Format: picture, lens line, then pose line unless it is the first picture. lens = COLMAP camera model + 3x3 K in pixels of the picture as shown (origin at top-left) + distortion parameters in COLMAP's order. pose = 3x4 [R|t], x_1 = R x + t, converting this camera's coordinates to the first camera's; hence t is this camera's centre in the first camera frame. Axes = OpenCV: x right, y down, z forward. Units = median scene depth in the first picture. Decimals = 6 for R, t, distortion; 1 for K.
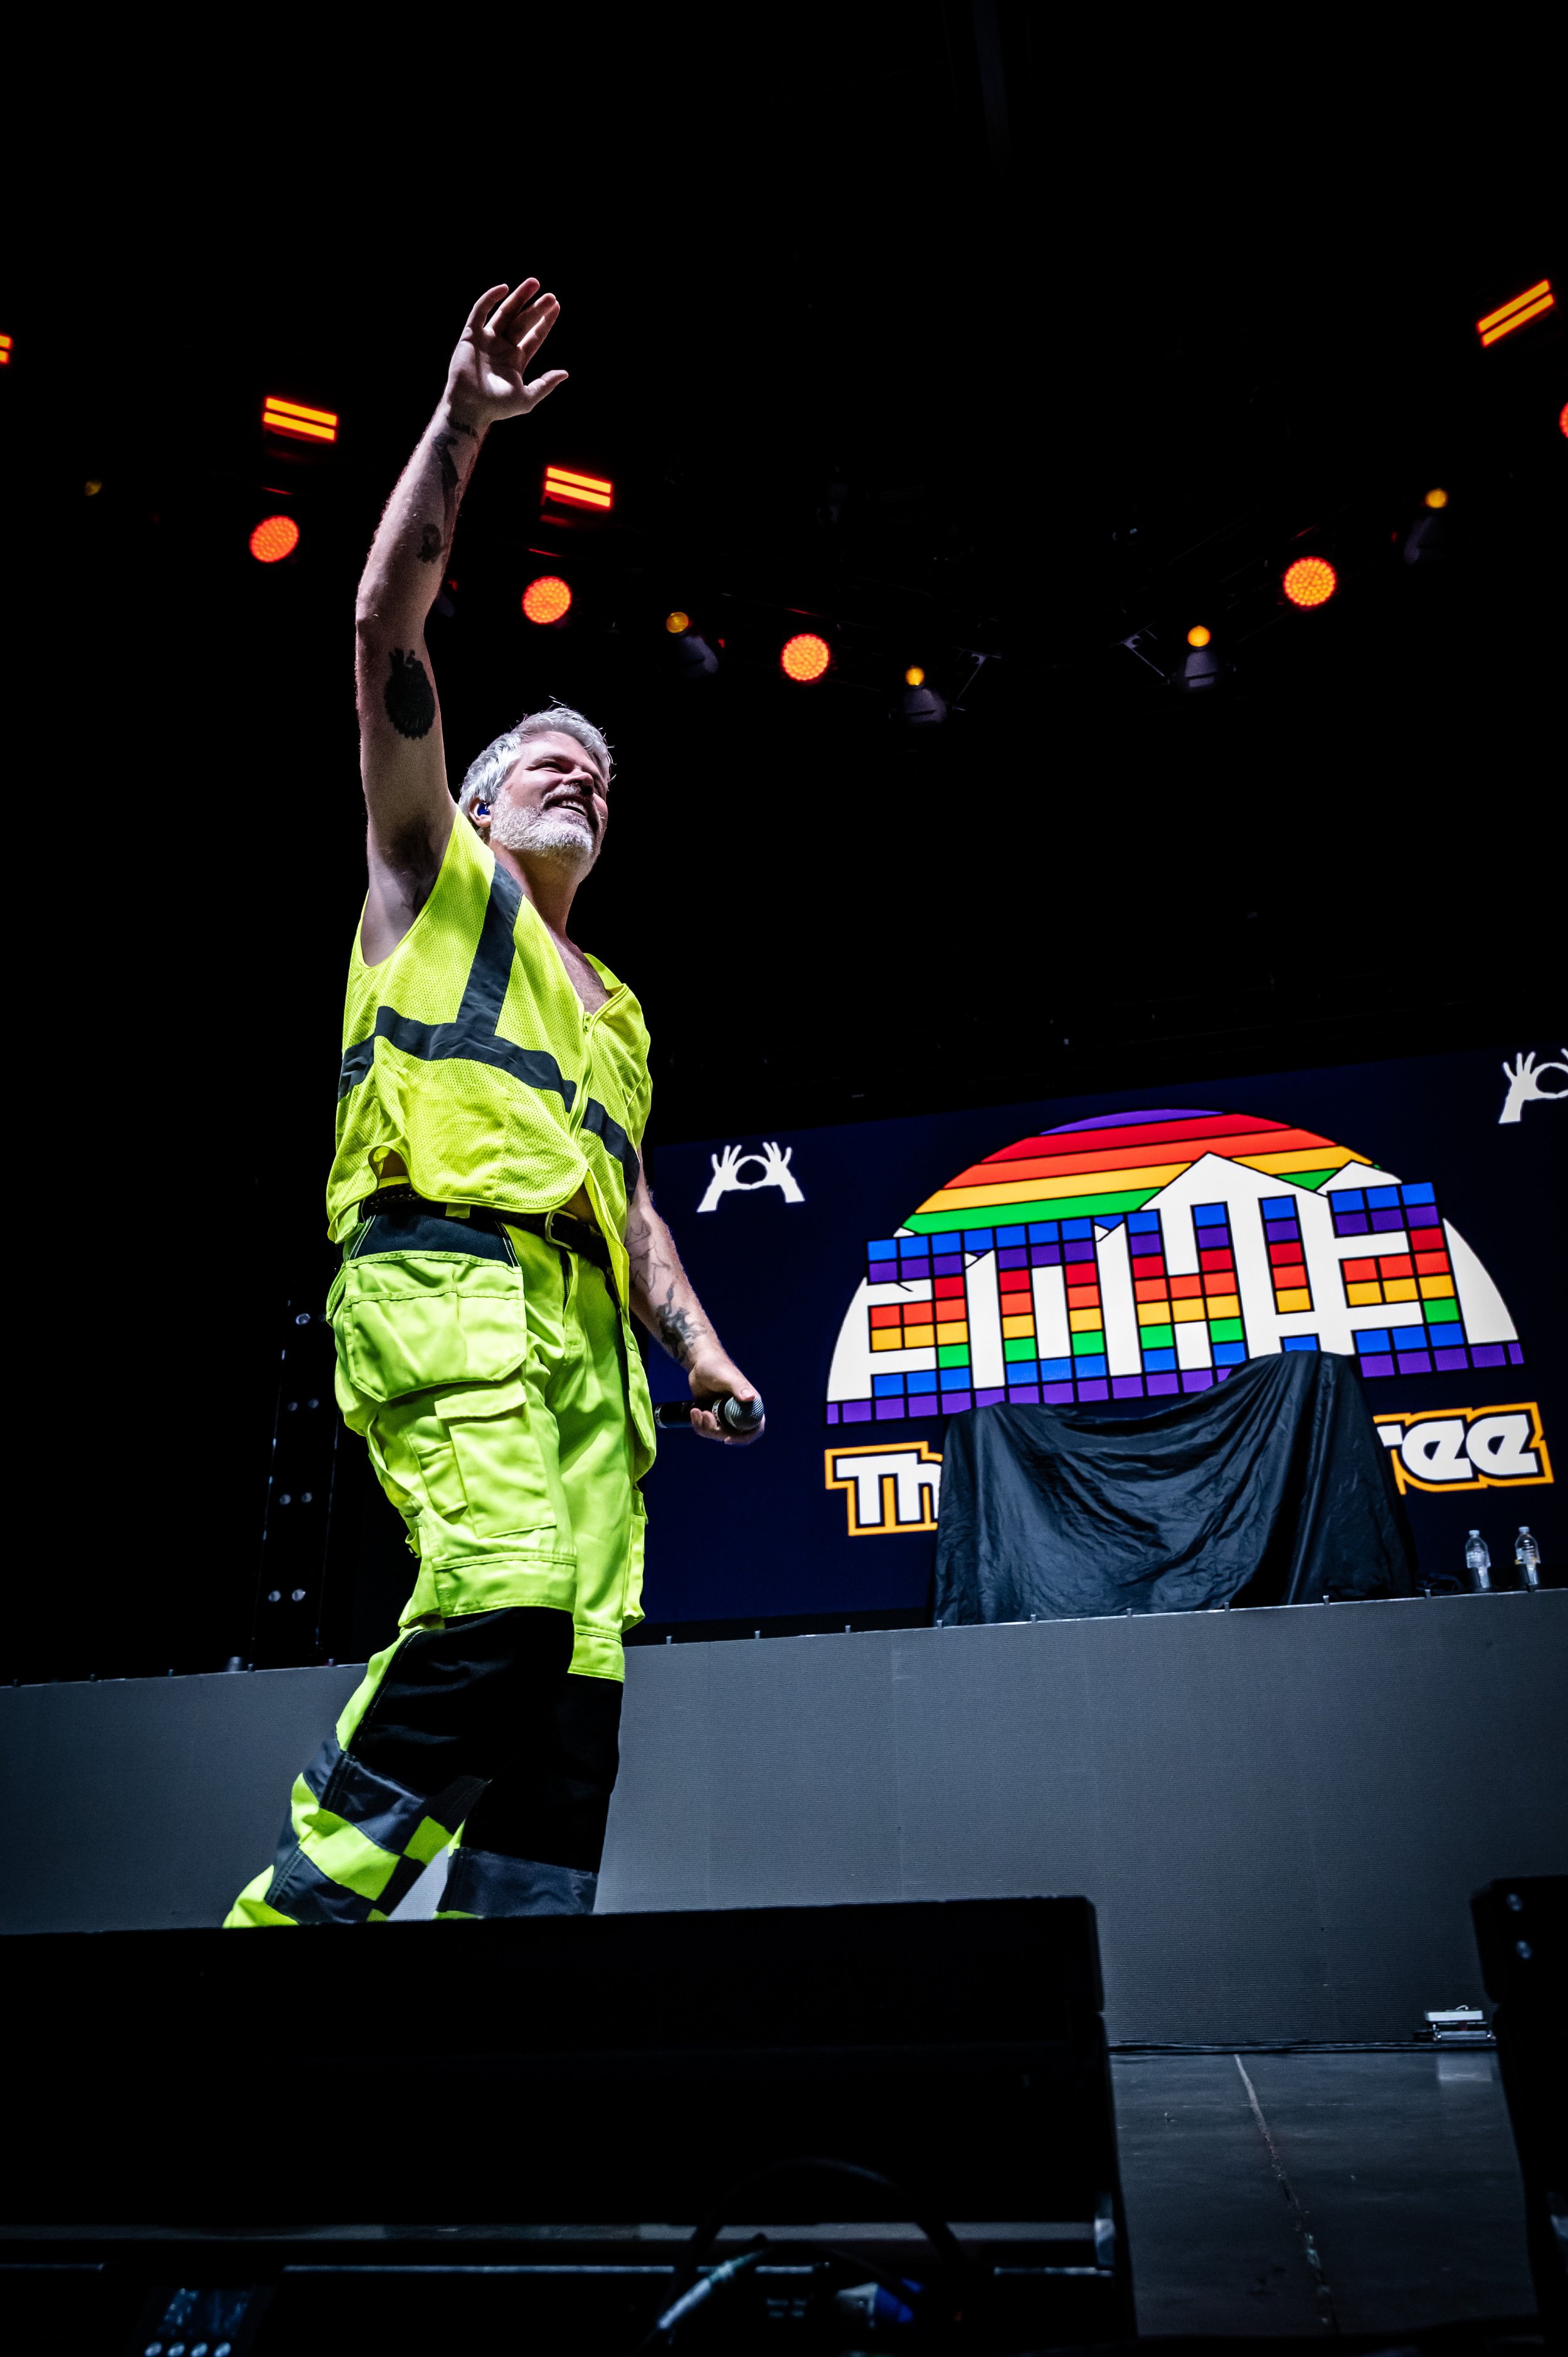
lens RADIAL K [[1688.1, 0, 782.6], [0, 1688.1, 1220.8], [0, 0, 1]] dist [0.003852, -0.001035]
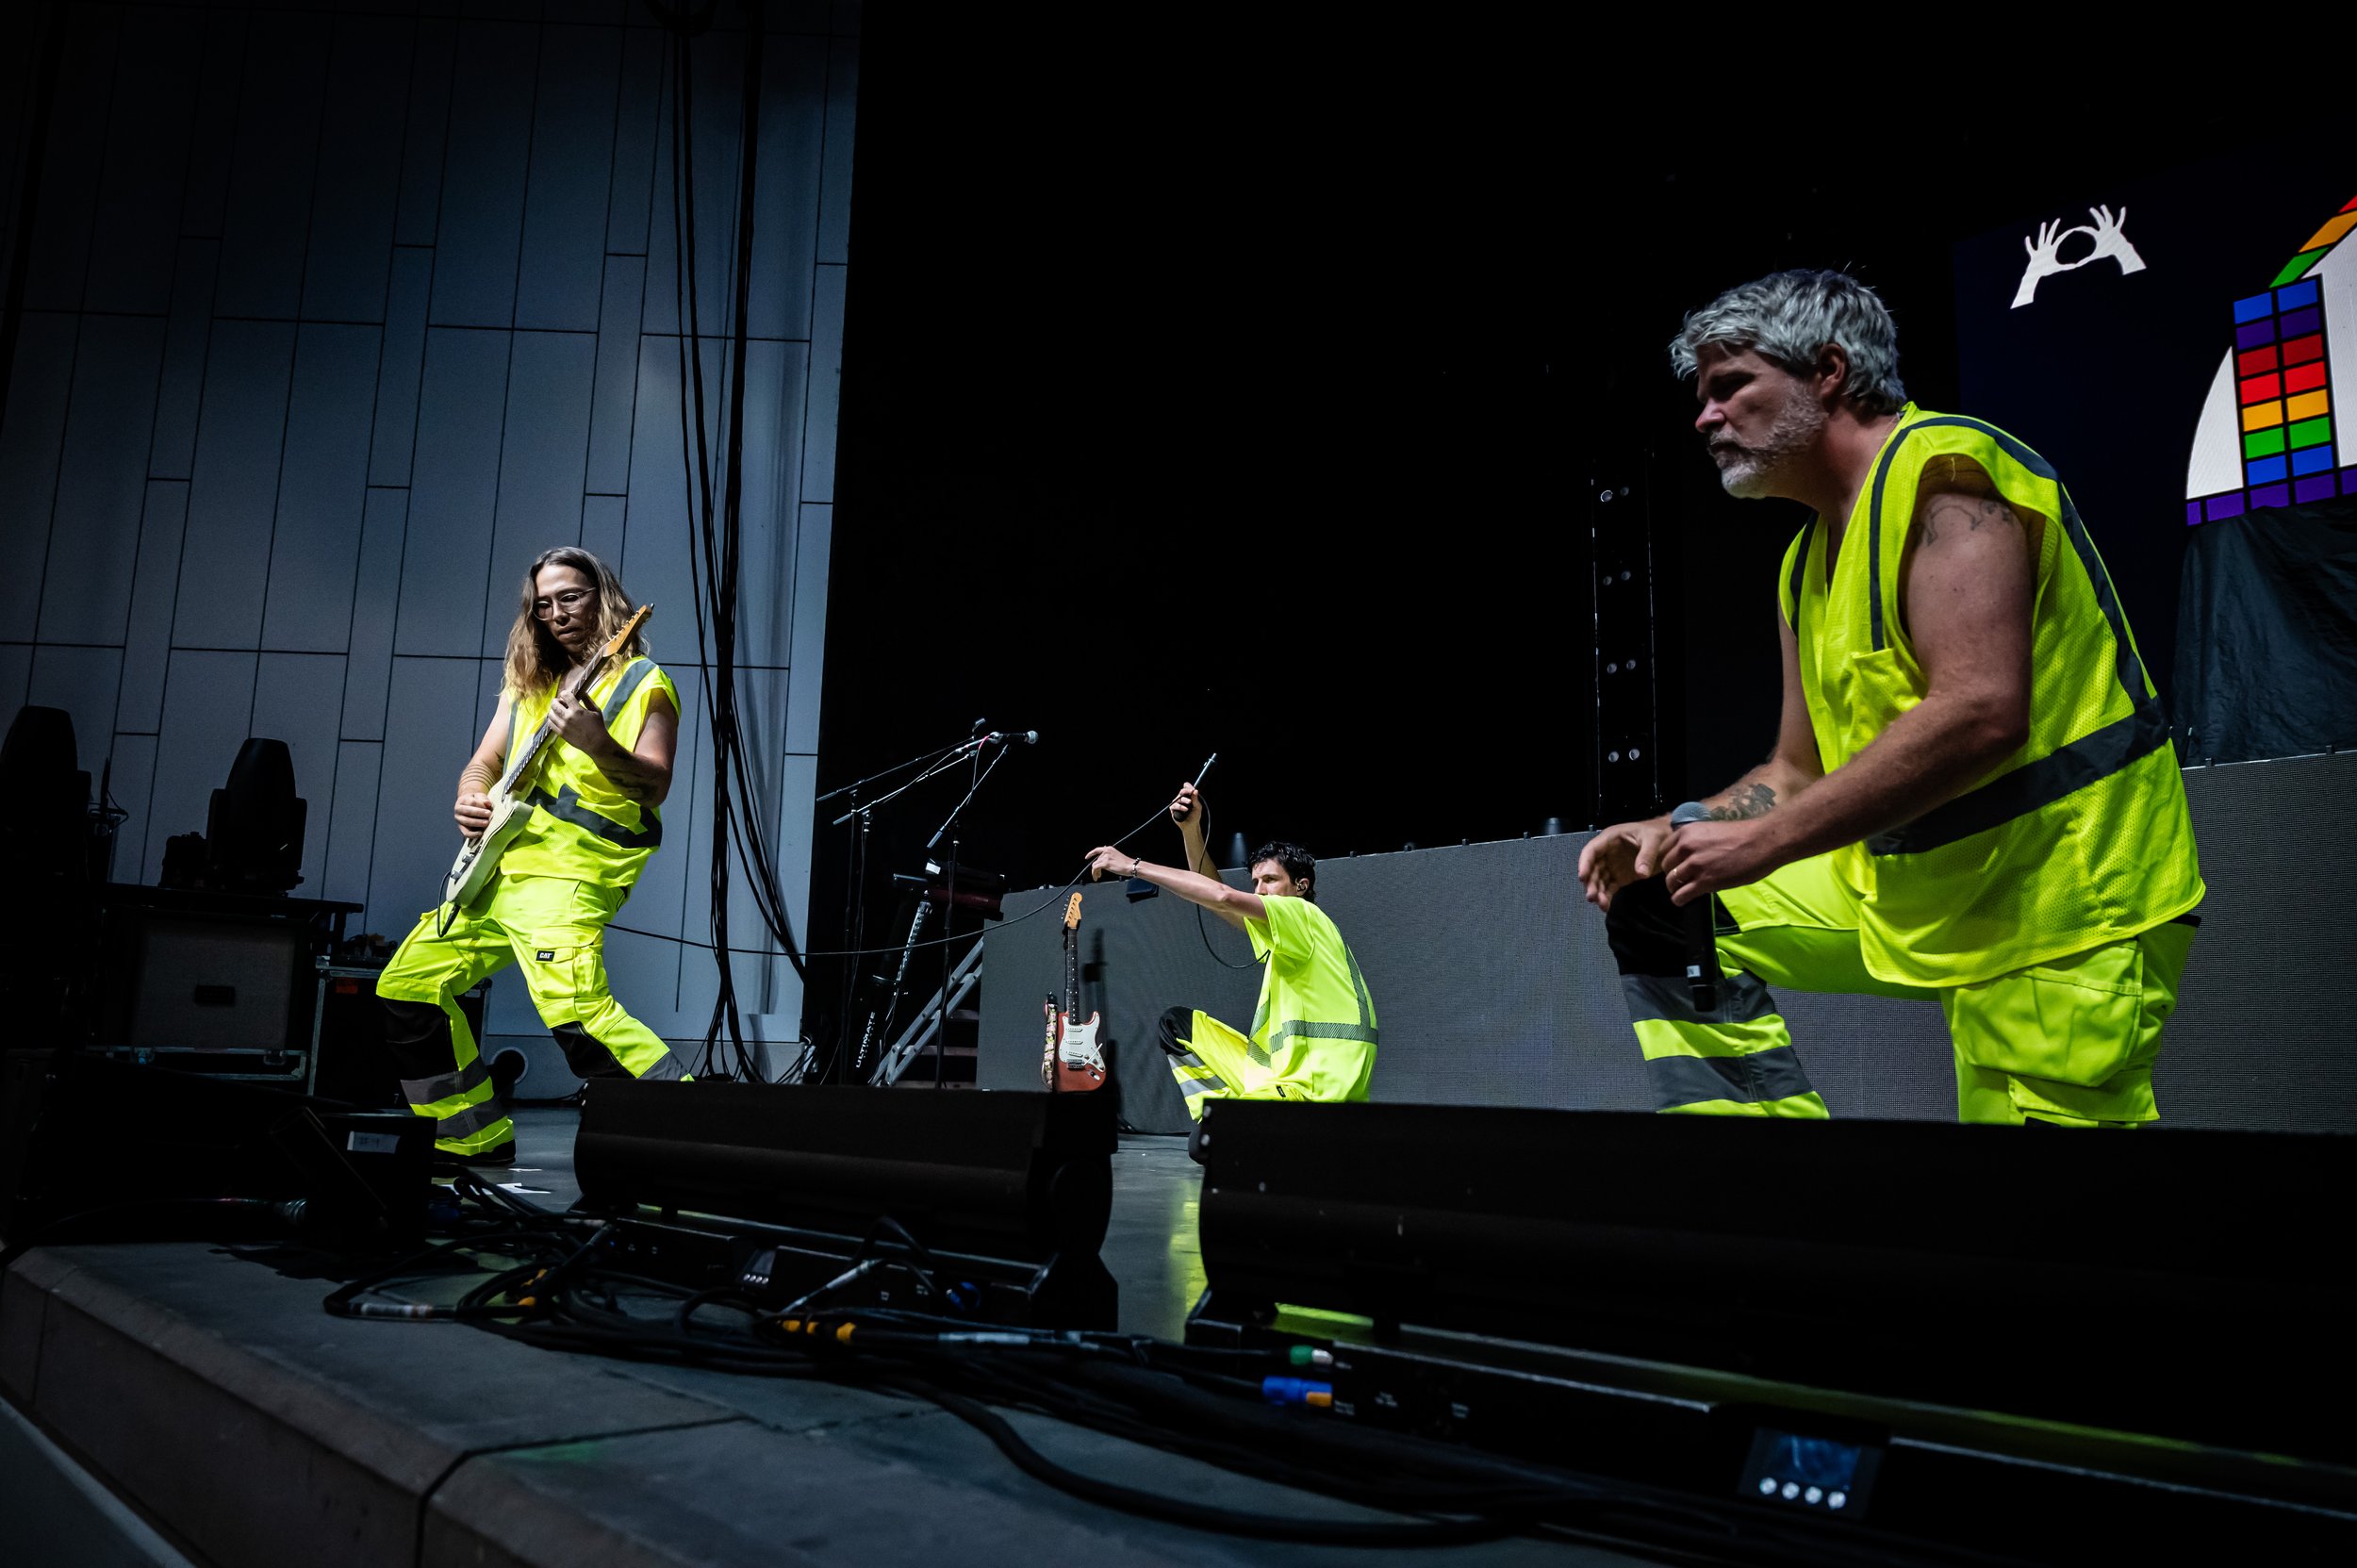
lens RADIAL K [[1688.4, 0, 1162.5], [0, 1688.4, 766.2], [0, 0, 1]] dist [0.003852, -0.001035]
pose [[0.814492, -0.061597, -0.576895, 0.565805], [0.193021, 0.966474, 0.169323, -0.061691], [0.547124, -0.249265, 0.799076, -0.090604]]
